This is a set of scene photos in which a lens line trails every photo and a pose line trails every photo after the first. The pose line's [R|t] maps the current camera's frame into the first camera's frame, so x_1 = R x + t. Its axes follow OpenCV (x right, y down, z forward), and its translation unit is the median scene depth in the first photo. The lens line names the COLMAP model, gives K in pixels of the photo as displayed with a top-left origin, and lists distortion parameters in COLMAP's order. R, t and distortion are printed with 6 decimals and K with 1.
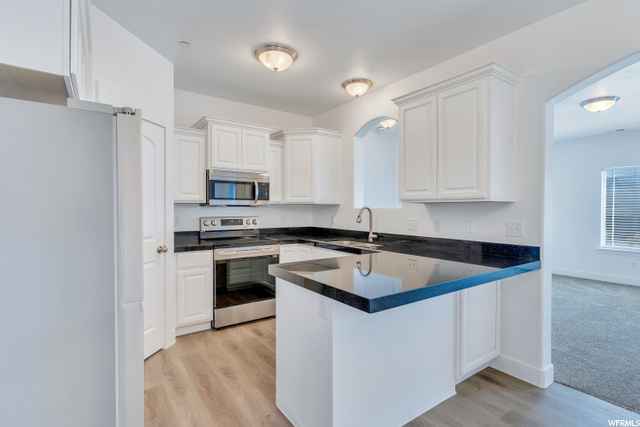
lens RADIAL K [[309.4, 0, 320.3], [0, 309.4, 213.6], [0, 0, 1]] dist [0.004748, 0.000236]
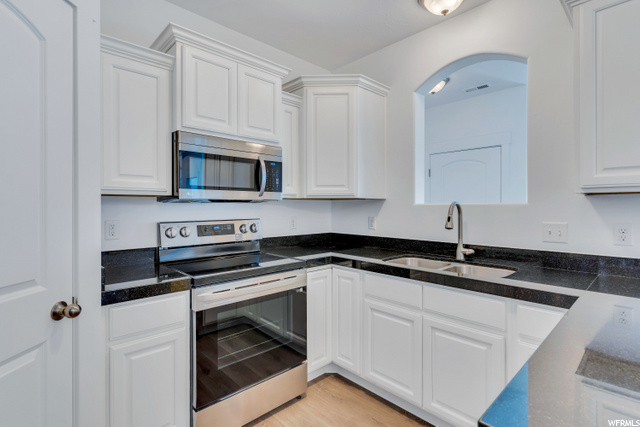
lens RADIAL K [[309.4, 0, 320.6], [0, 309.4, 208.7], [0, 0, 1]] dist [0.004748, 0.000236]
pose [[0.989349, -0.003912, 0.145511, -0.188354], [0.005145, 0.999954, -0.008100, -0.005938], [-0.145473, 0.008762, 0.989323, 0.427552]]
